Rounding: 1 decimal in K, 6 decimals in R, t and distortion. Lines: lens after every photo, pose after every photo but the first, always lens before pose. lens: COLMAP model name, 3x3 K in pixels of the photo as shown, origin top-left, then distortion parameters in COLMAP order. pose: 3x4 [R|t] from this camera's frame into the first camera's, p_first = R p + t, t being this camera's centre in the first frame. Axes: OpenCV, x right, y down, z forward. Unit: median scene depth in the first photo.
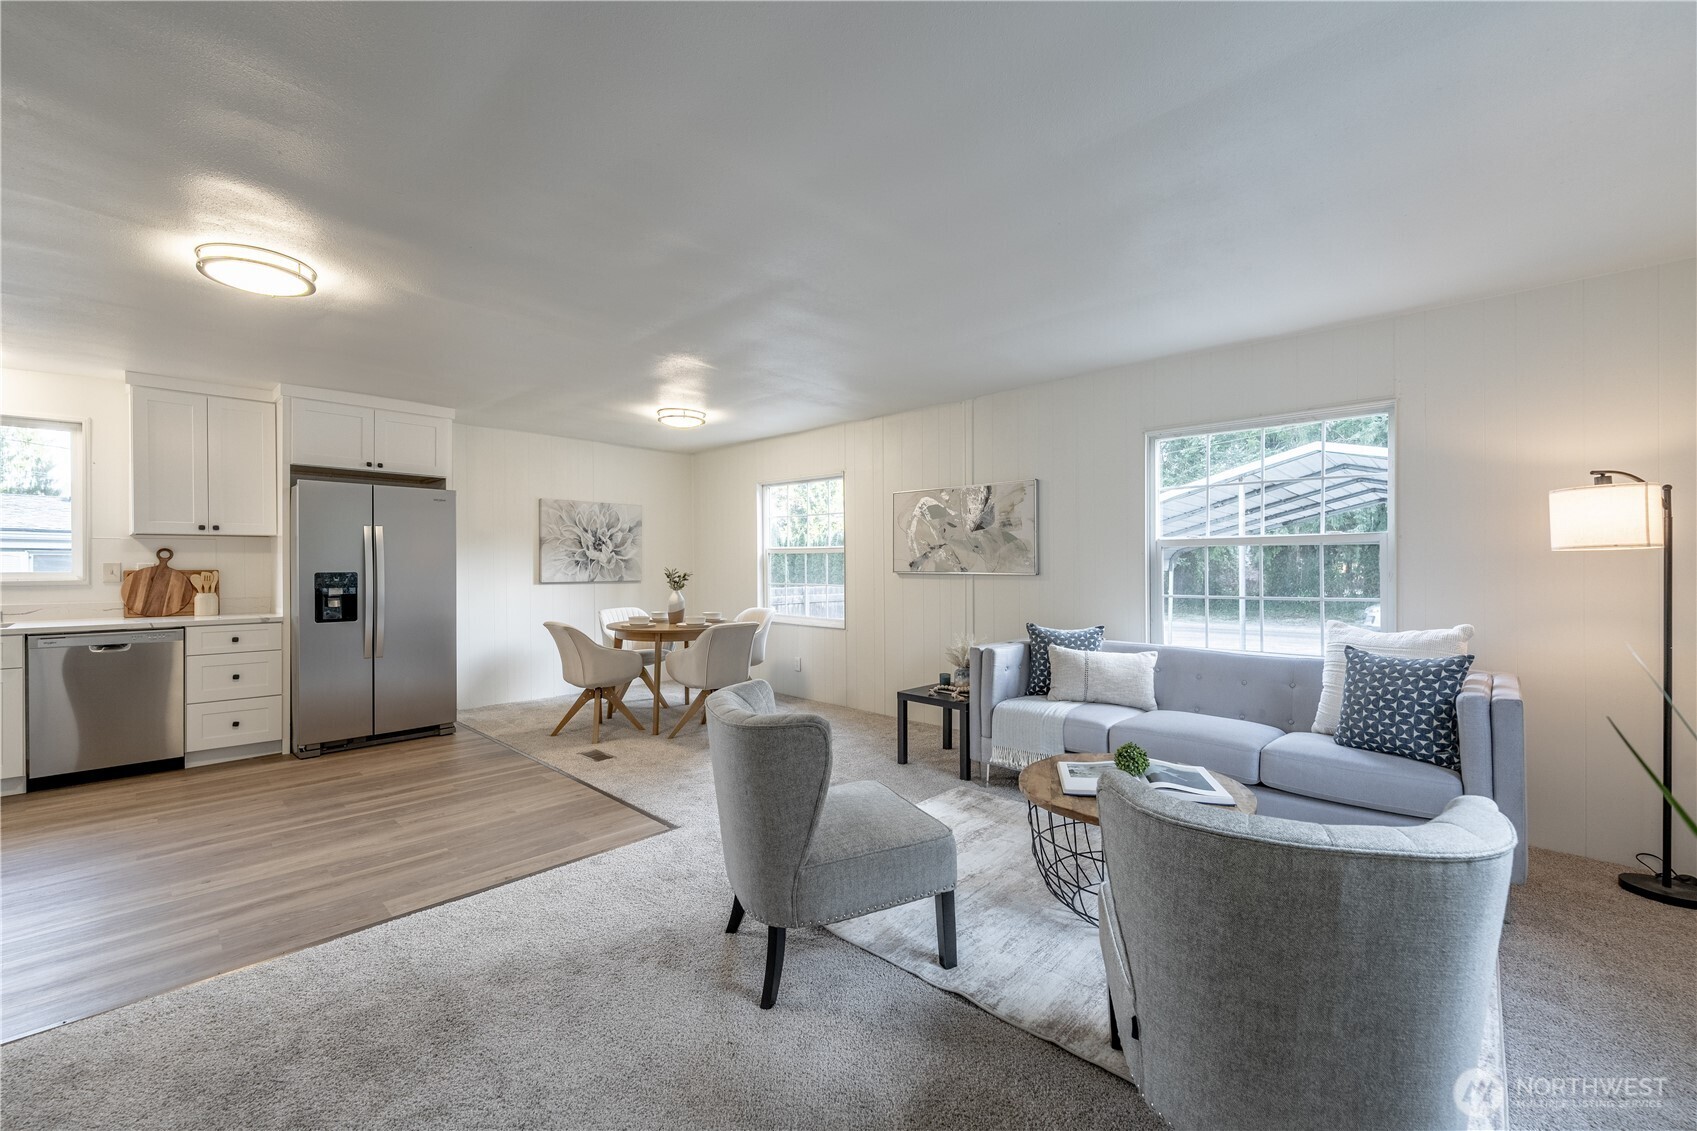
lens RADIAL K [[692.2, 0, 856.2], [0, 692.2, 568.8], [0, 0, 1]] dist [-0.001491, -0.000033]
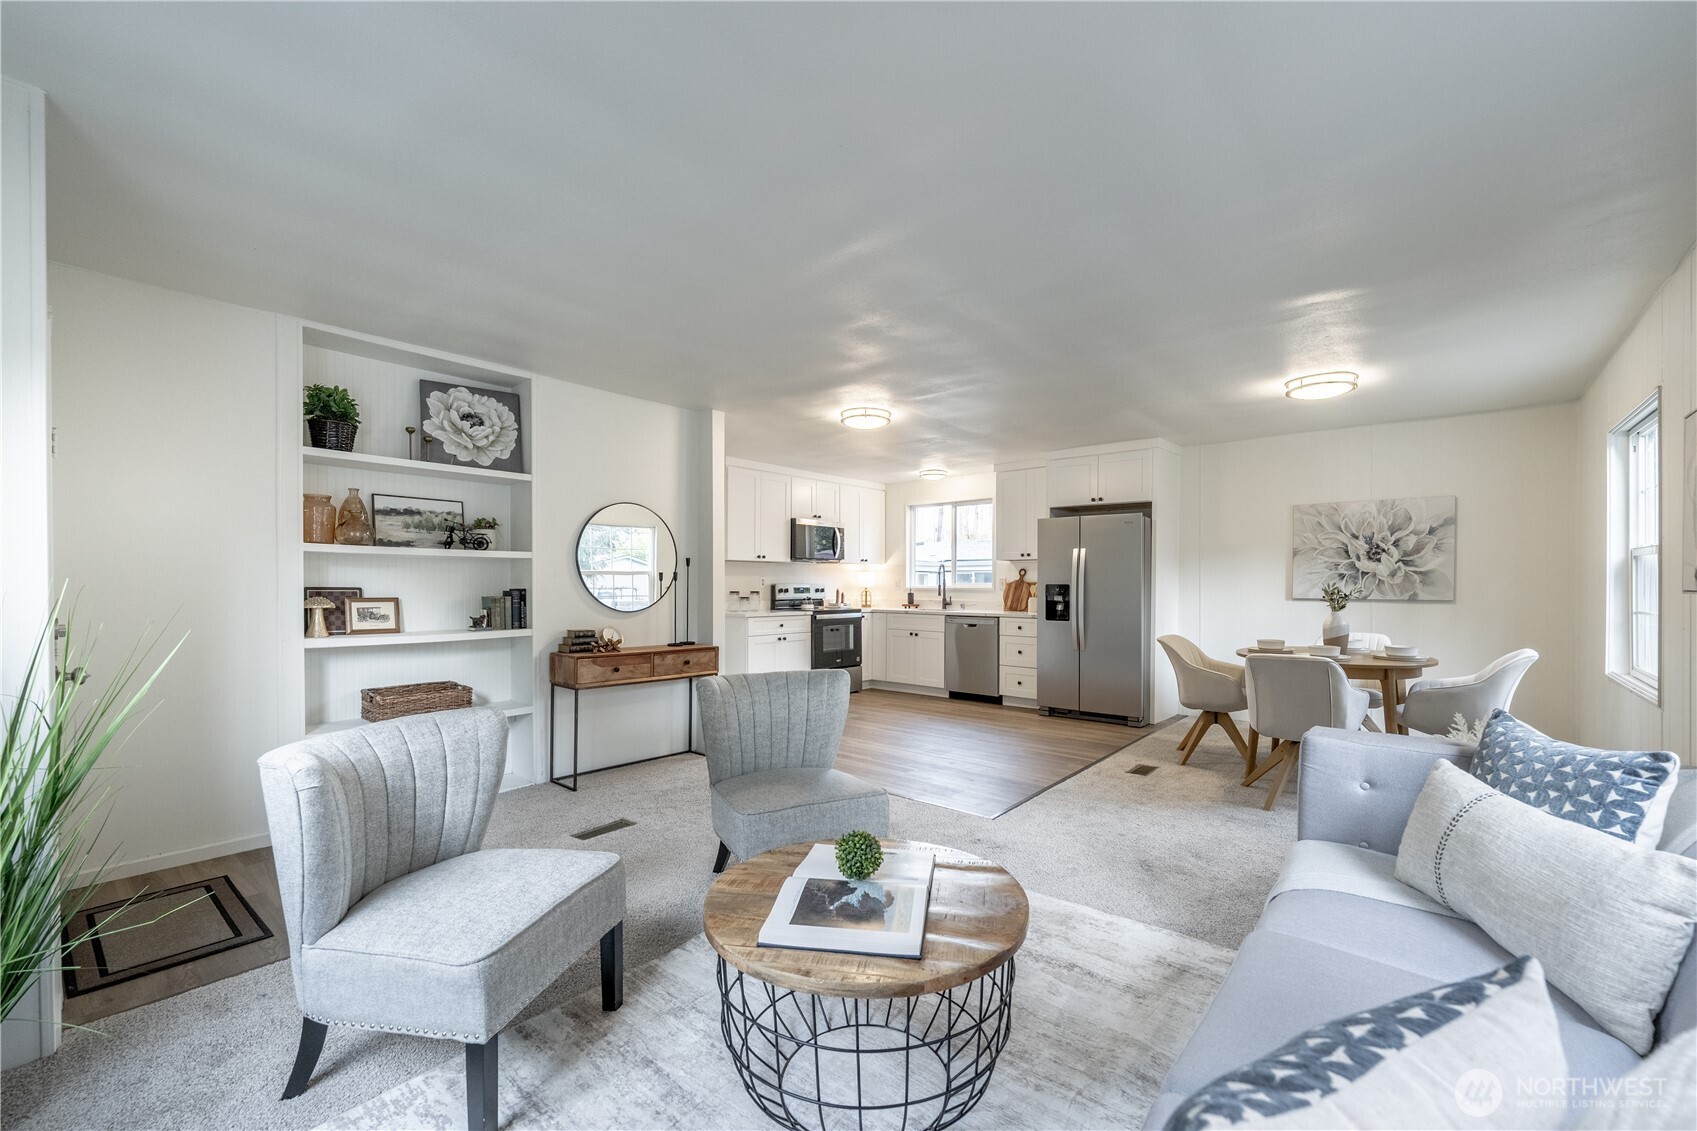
lens RADIAL K [[680.4, 0, 826.4], [0, 680.4, 592.2], [0, 0, 1]] dist [-0.001504, -0.000378]
pose [[0.033490, 0.016212, -0.999308, 0.561002], [-0.007208, 0.999846, 0.015979, 0.002744], [0.999413, 0.006667, 0.033601, 0.495578]]
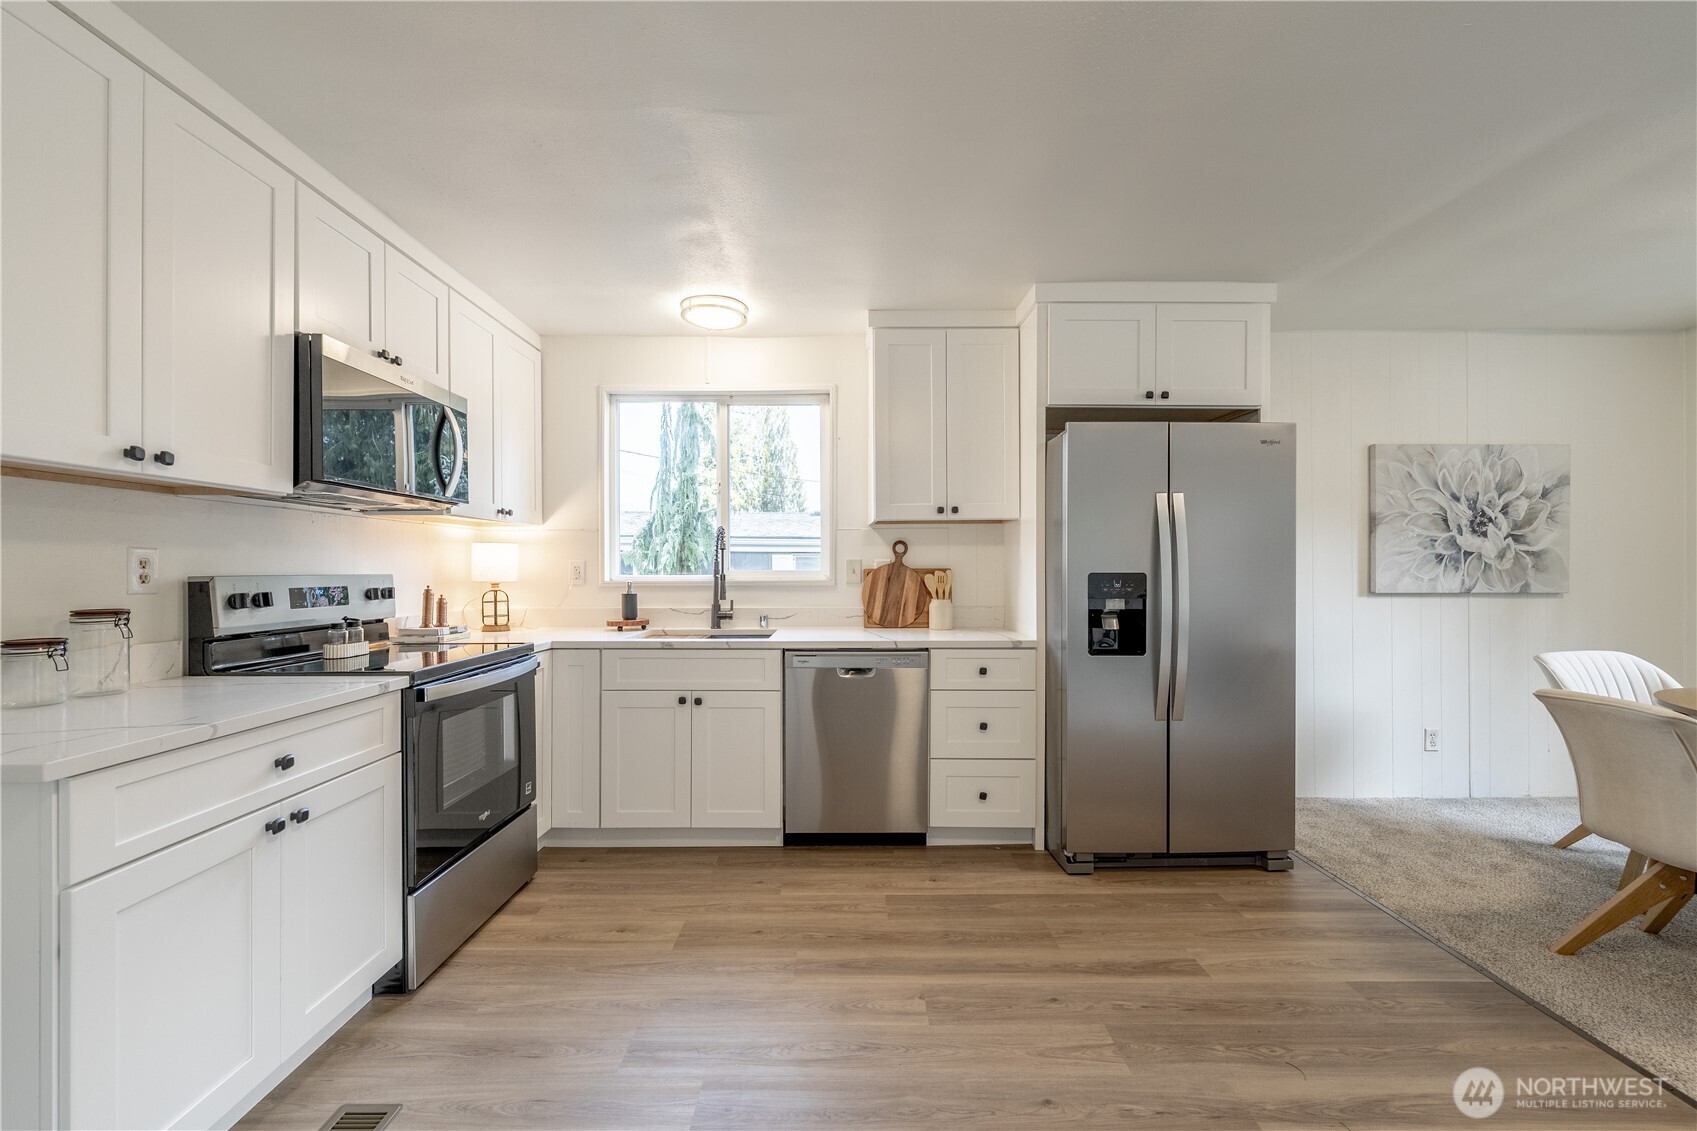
lens RADIAL K [[703.0, 0, 853.5], [0, 703.0, 567.0], [0, 0, 1]] dist [-0.001477, -0.000375]
pose [[0.703344, 0.000920, -0.710849, -0.473663], [-0.004809, 0.999982, -0.003465, 0.003387], [0.710834, 0.005856, 0.703336, 0.404532]]
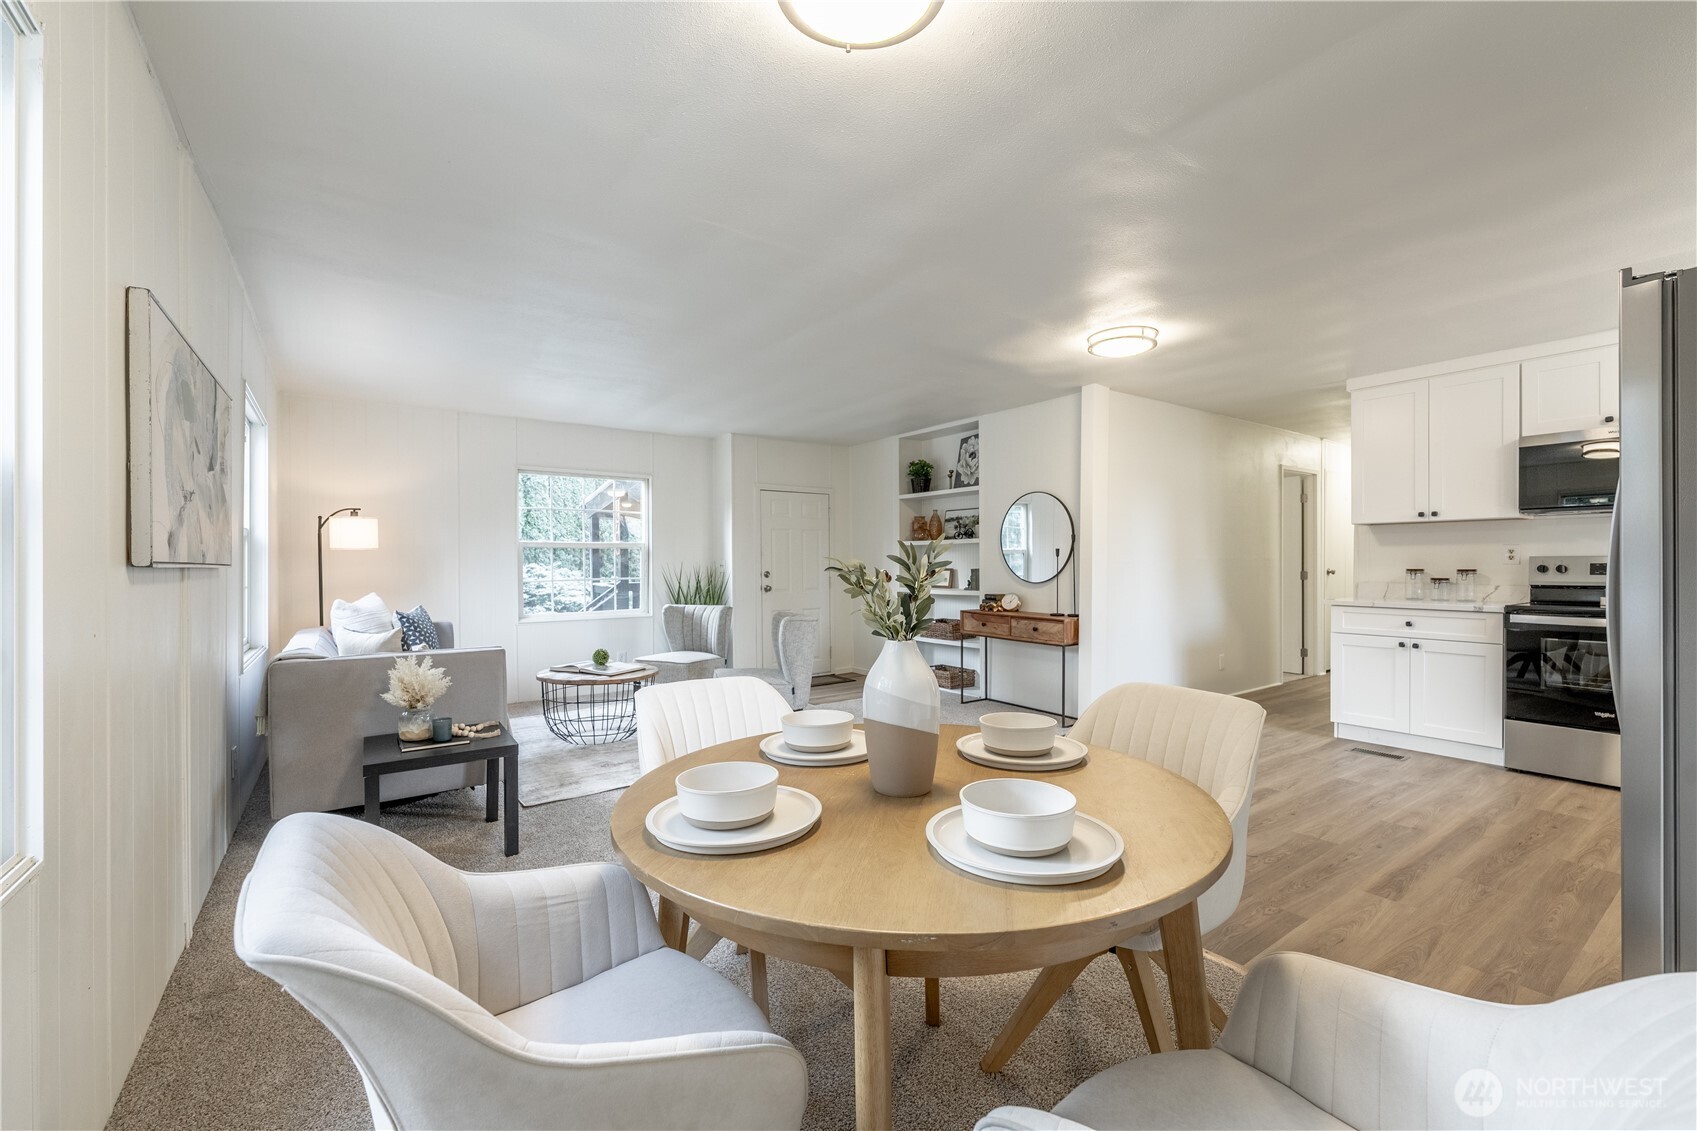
lens RADIAL K [[687.0, 0, 868.0], [0, 687.0, 558.6], [0, 0, 1]] dist [-0.000935, -0.000135]
pose [[-0.987861, 0.011738, 0.154894, -0.335214], [0.012577, 0.999911, 0.004441, -0.002939], [-0.154828, 0.006335, -0.987921, 1.480634]]
